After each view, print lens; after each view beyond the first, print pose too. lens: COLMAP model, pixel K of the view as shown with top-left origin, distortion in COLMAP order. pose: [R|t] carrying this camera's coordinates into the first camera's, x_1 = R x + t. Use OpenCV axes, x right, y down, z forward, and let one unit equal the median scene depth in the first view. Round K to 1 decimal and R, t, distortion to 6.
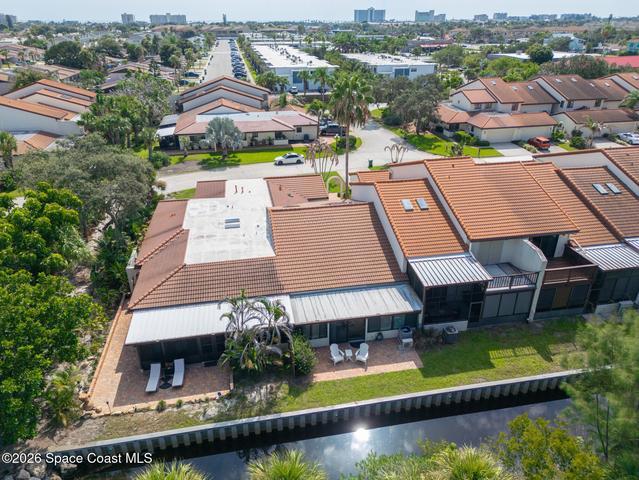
lens RADIAL K [[448.3, 0, 319.5], [0, 448.3, 240.0], [0, 0, 1]] dist [0.095187, -0.127060]
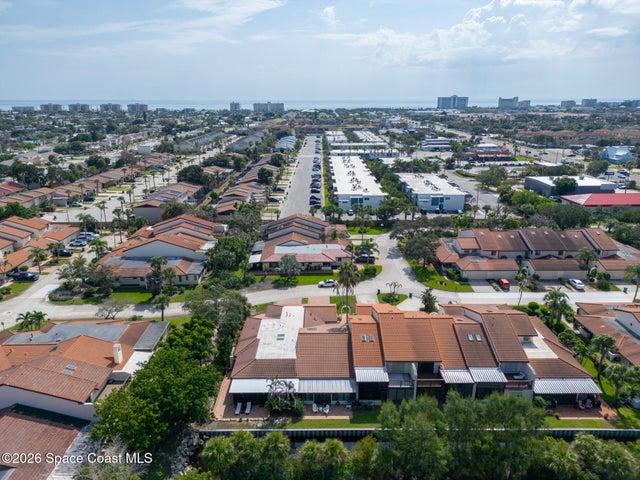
lens RADIAL K [[449.0, 0, 320.0], [0, 449.0, 240.0], [0, 0, 1]] dist [0.095187, -0.127060]
pose [[0.983207, 0.056778, -0.173435, 0.347697], [-0.081640, 0.986813, -0.139767, -0.225575], [0.163213, 0.151579, 0.974877, -1.146368]]
